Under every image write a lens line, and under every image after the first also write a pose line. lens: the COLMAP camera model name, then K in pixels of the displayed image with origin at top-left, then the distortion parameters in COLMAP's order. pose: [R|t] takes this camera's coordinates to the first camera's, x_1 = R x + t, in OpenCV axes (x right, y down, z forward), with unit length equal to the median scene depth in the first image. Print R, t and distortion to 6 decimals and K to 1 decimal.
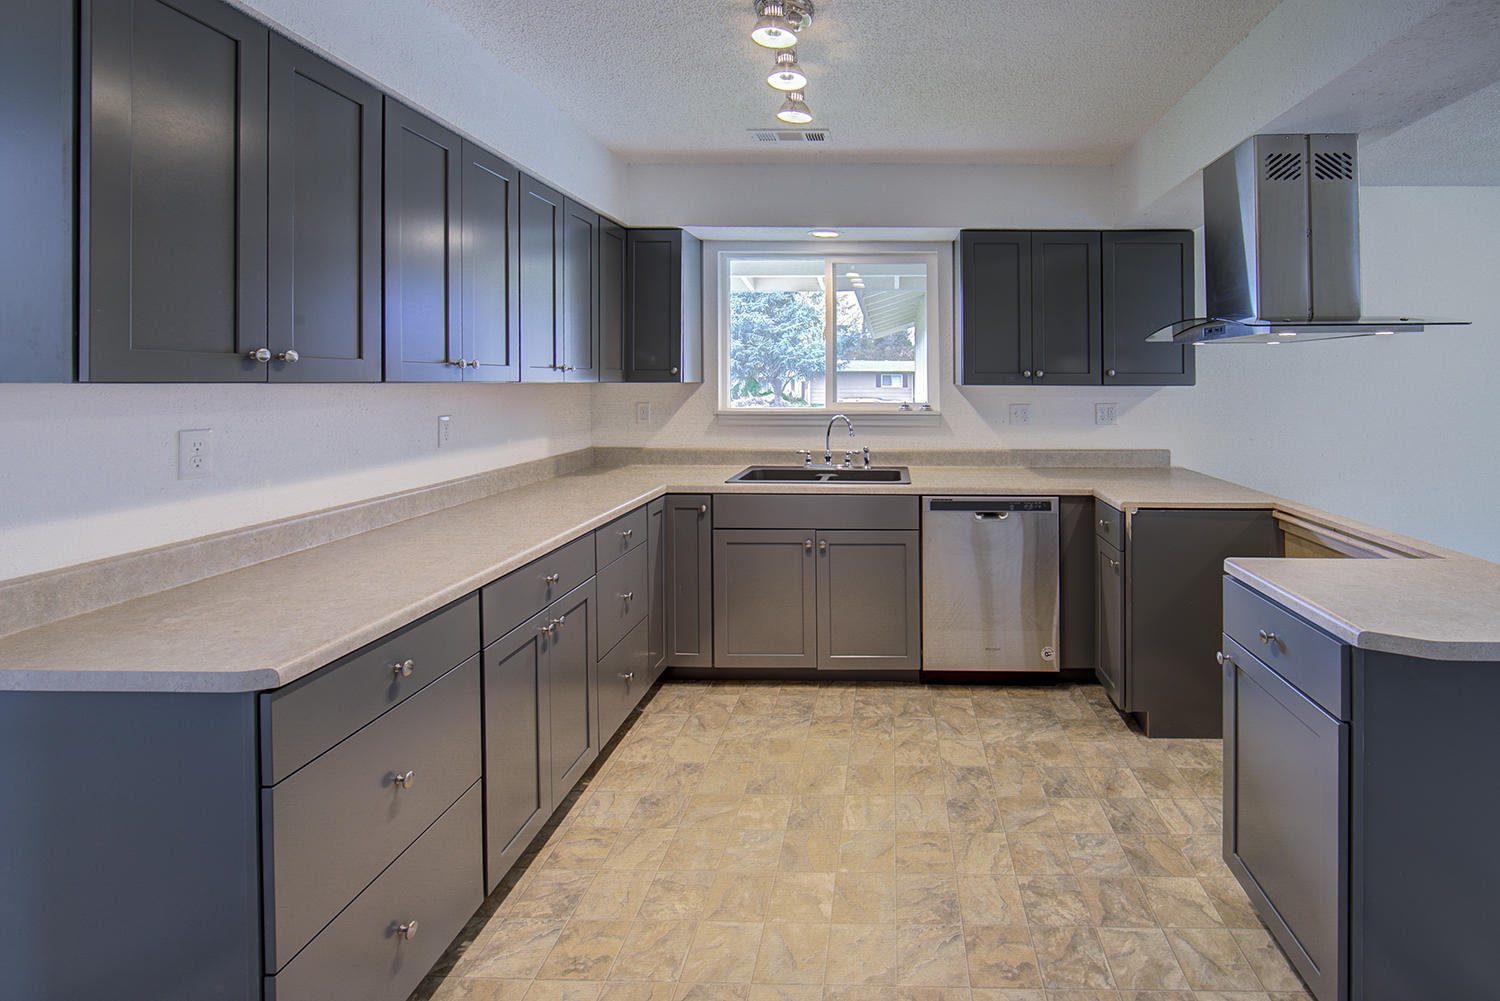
lens RADIAL K [[650.5, 0, 874.6], [0, 650.5, 361.8], [0, 0, 1]] dist [-0.000856, -0.000139]
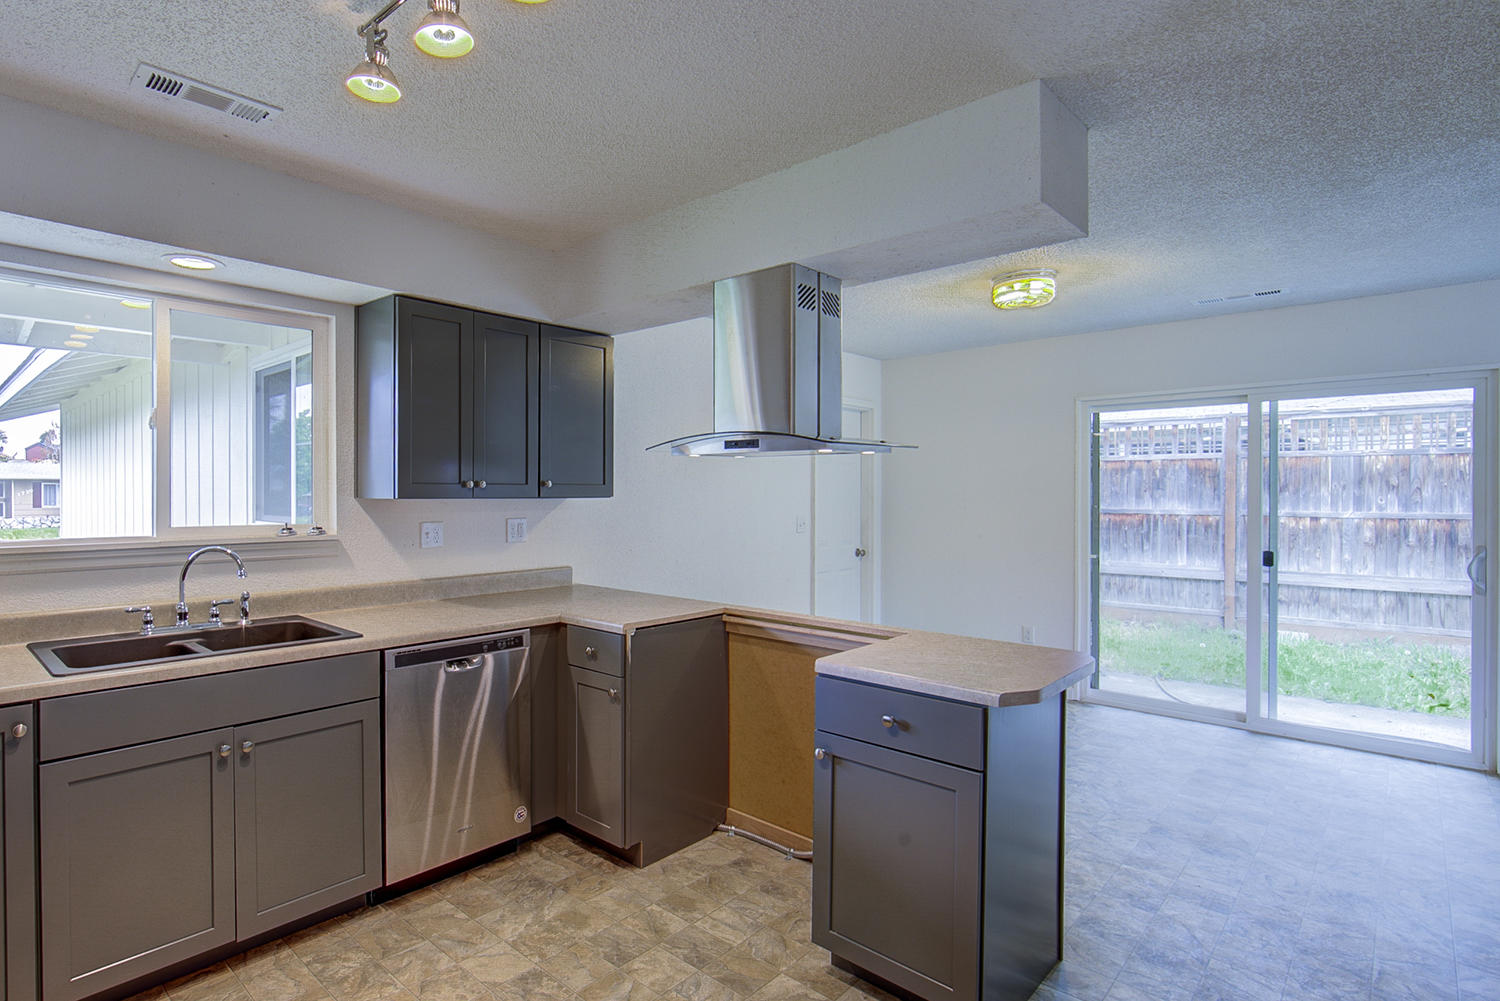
lens RADIAL K [[780.7, 0, 598.5], [0, 780.7, 478.3], [0, 0, 1]] dist [-0.003055, 0.000023]
pose [[0.719363, 0.010998, 0.694547, -0.367290], [-0.018894, 0.999815, 0.003737, 0.004960], [-0.694377, -0.015811, 0.719437, 0.203624]]
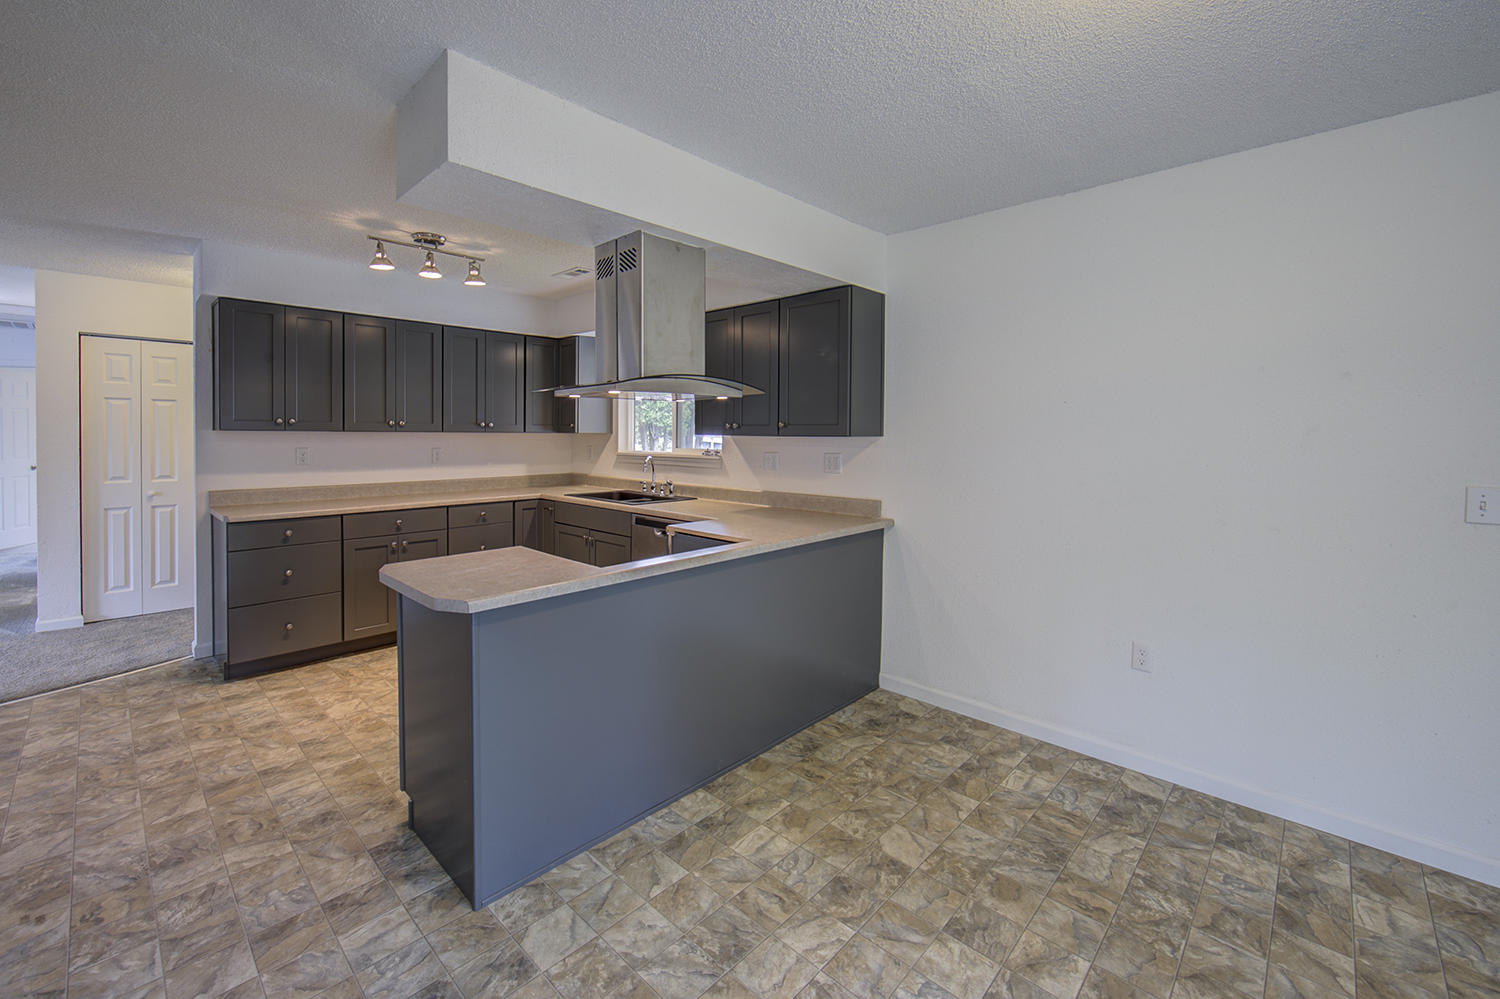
lens RADIAL K [[623.7, 0, 745.9], [0, 623.7, 431.8], [0, 0, 1]] dist [-0.003507, 0.000128]
pose [[0.733376, -0.000217, -0.679823, 1.174826], [0.015429, 0.999748, 0.016324, 0.011239], [0.679648, -0.022461, 0.733194, 0.181106]]
